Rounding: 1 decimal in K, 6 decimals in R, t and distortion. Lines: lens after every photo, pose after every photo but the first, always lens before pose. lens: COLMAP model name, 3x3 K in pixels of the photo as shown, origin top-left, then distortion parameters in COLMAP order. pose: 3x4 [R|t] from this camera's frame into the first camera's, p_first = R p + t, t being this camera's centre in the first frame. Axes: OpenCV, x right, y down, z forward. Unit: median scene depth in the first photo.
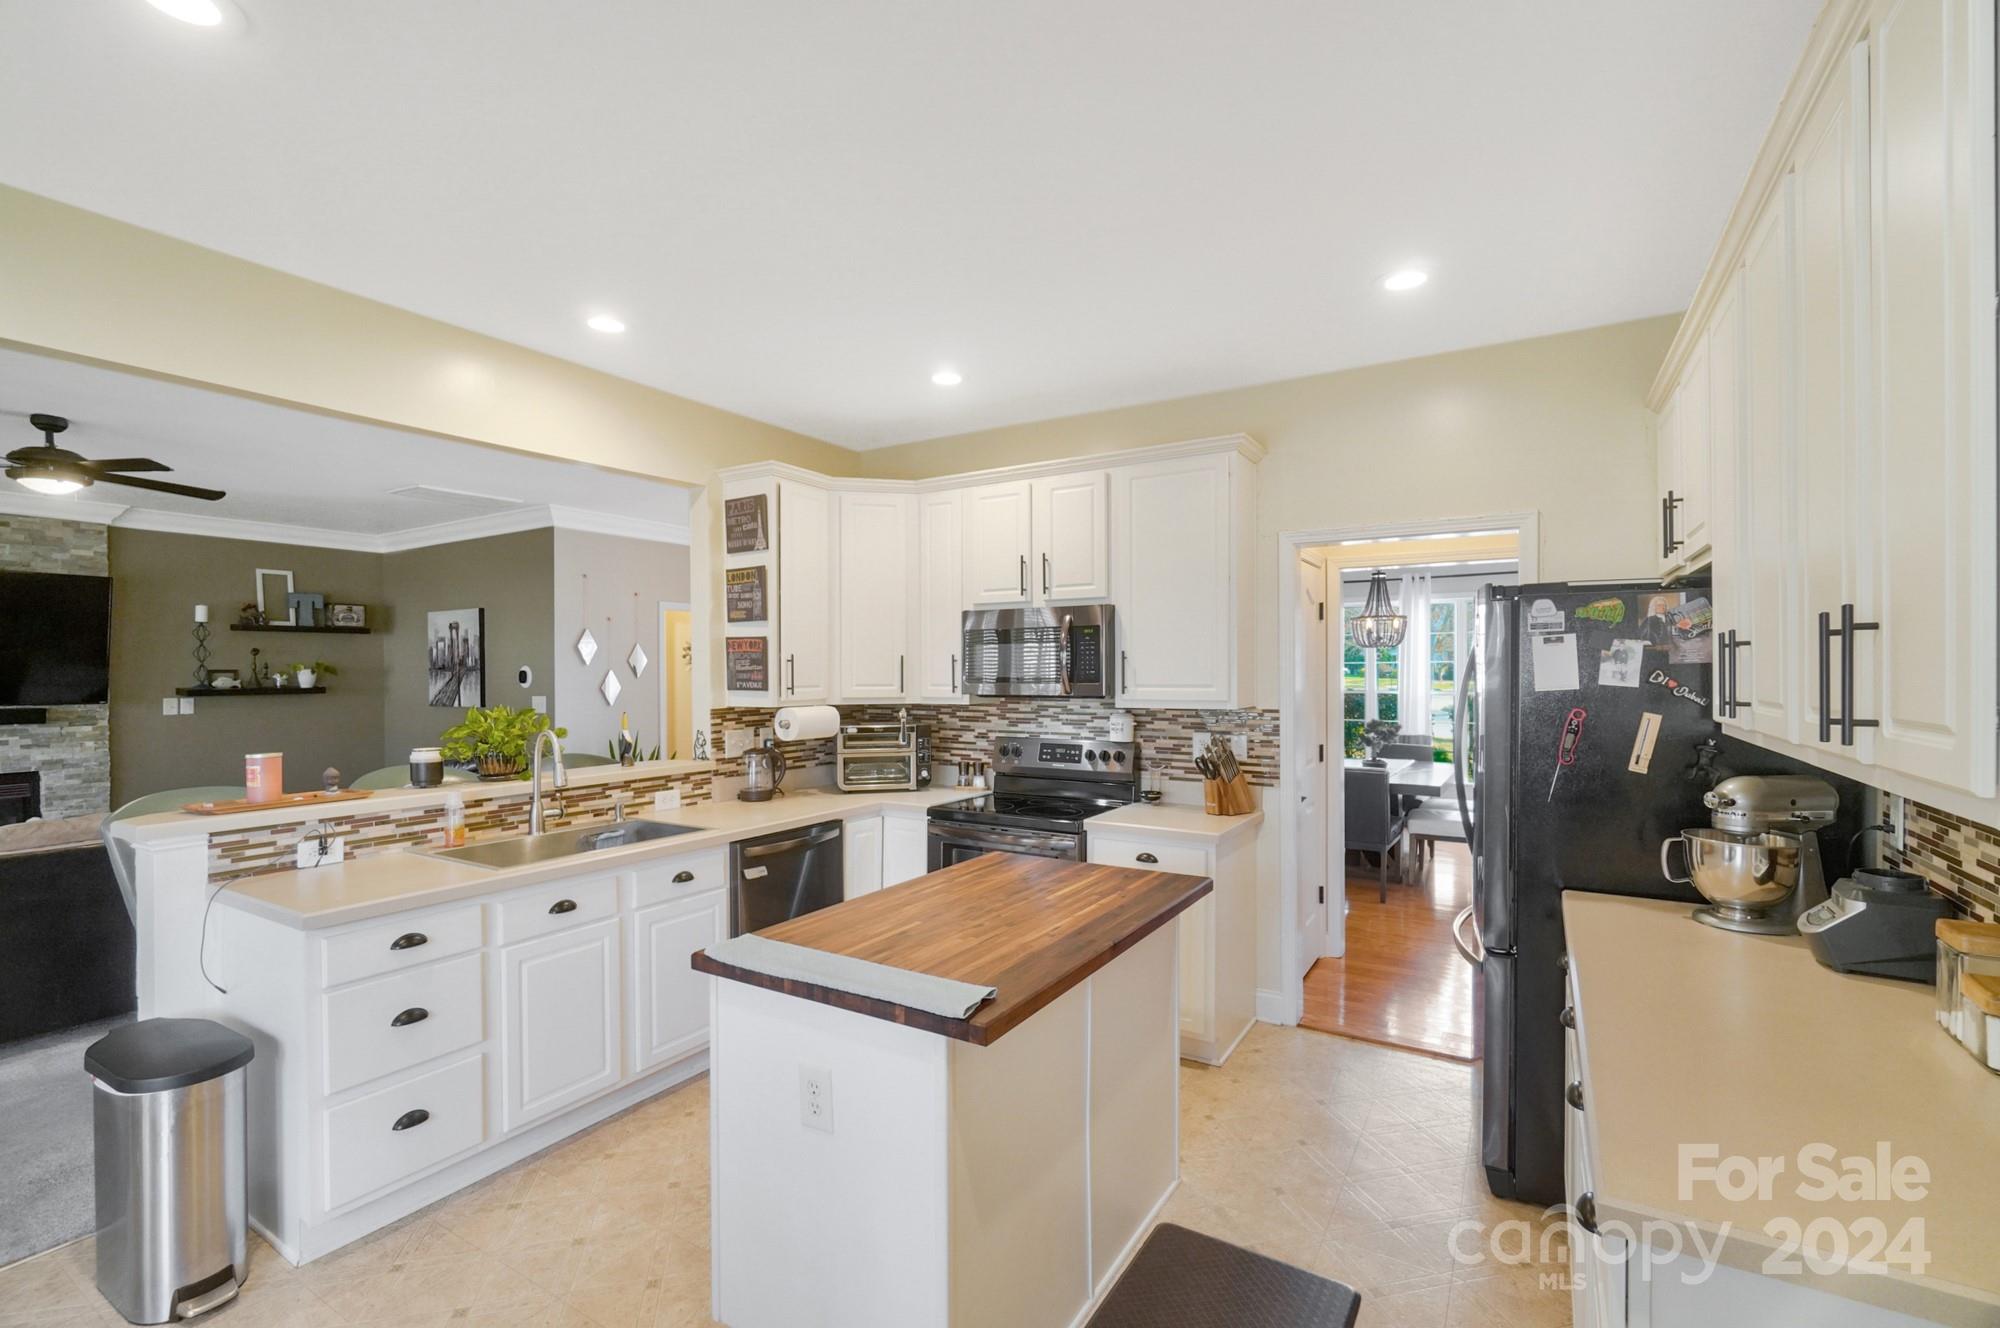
lens RADIAL K [[877.4, 0, 986.0], [0, 877.4, 678.6], [0, 0, 1]] dist [-0.003107, -0.001354]
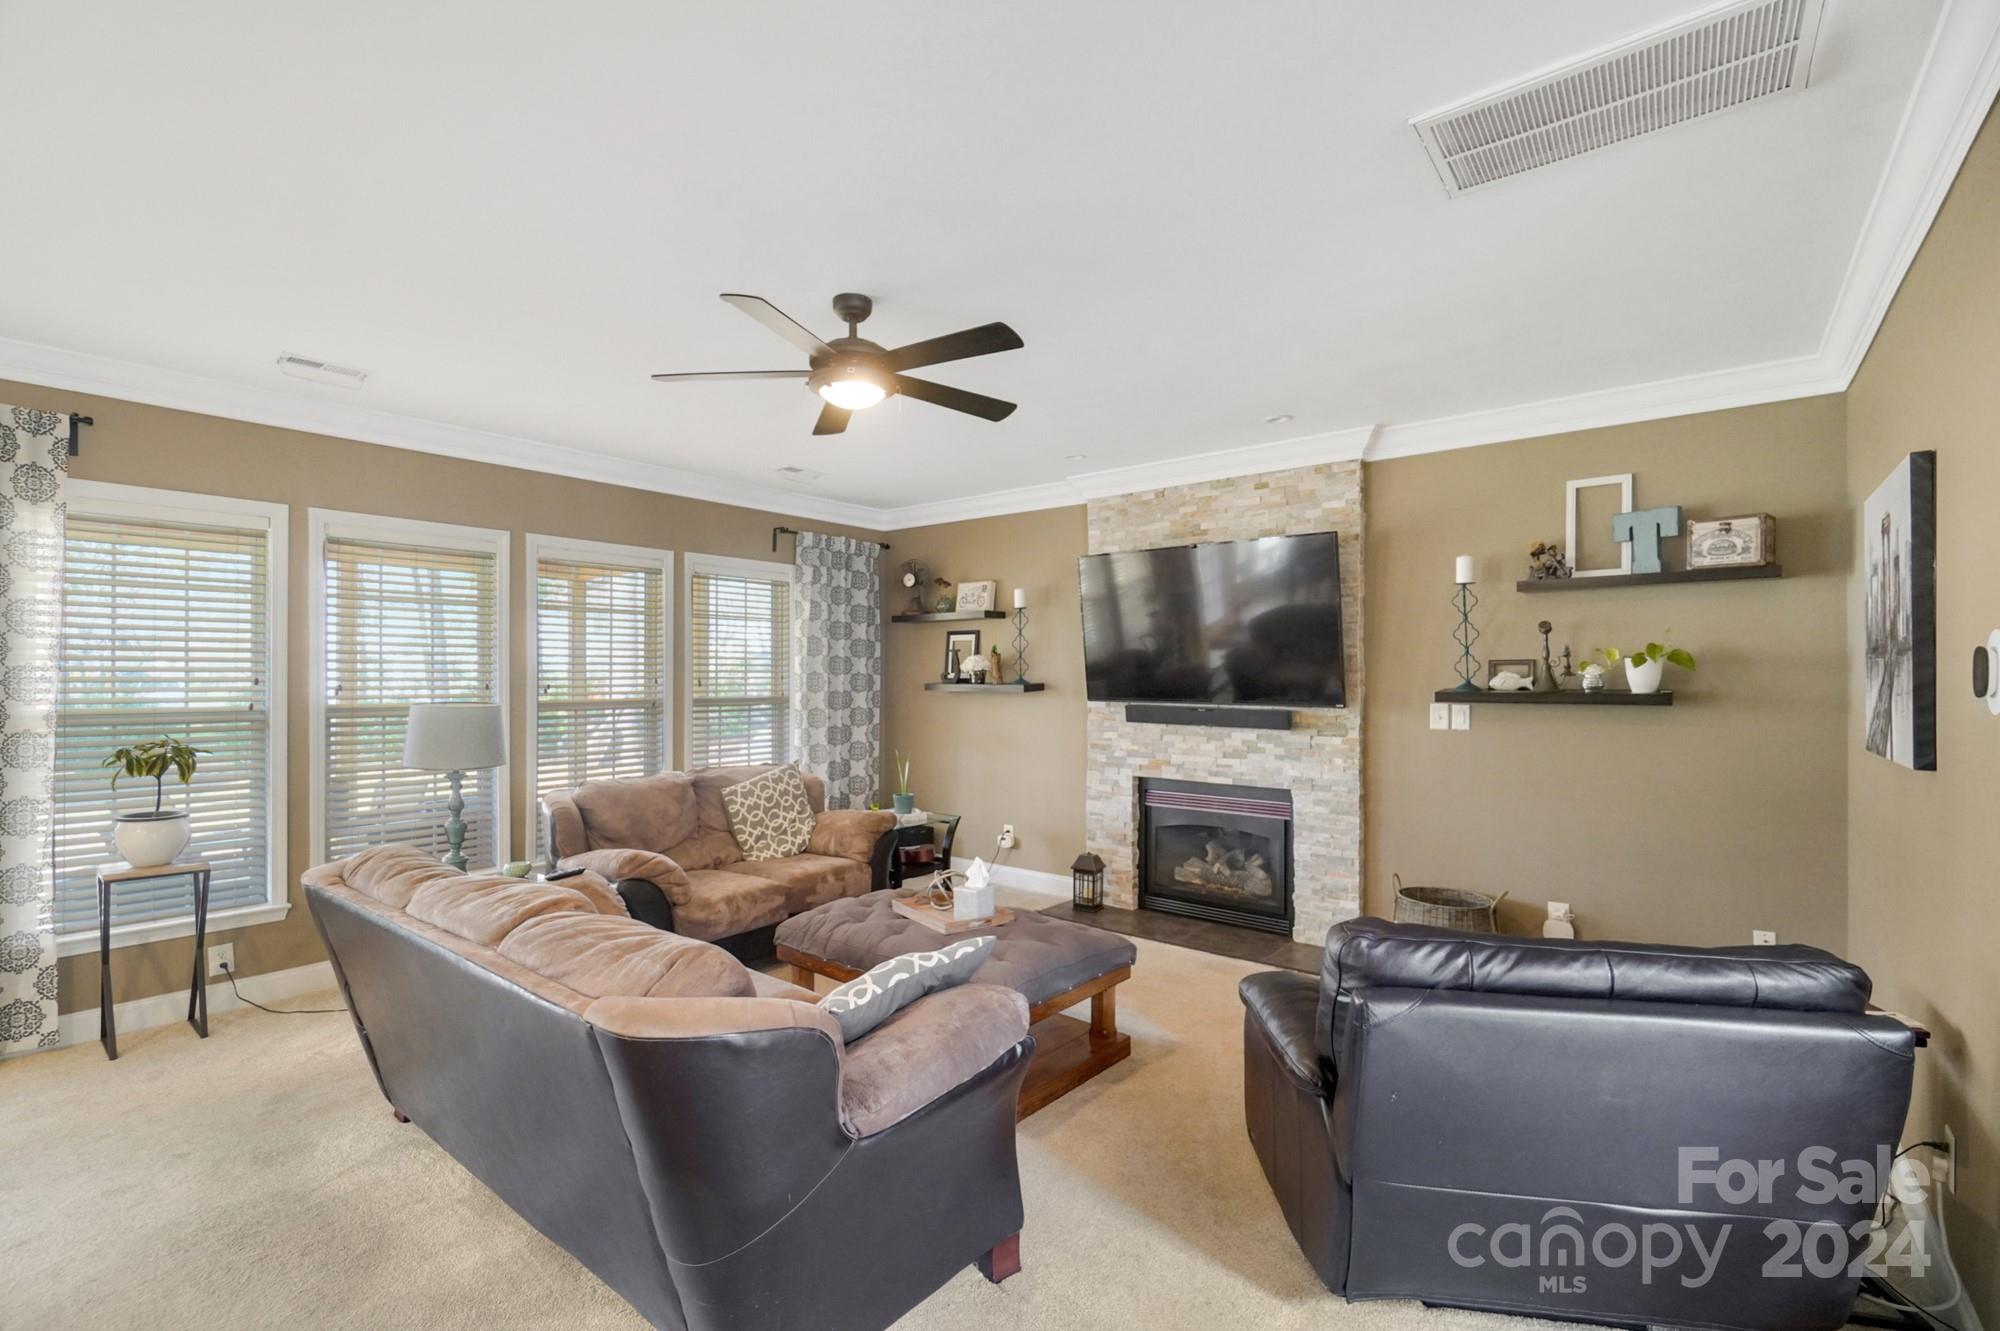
lens RADIAL K [[872.3, 0, 991.5], [0, 872.3, 665.2], [0, 0, 1]] dist [-0.001896, -0.000112]
pose [[-0.127716, -0.007902, -0.991779, -0.398775], [-0.008263, 0.999942, -0.006903, 0.001303], [0.991776, 0.007313, -0.127773, 1.242565]]
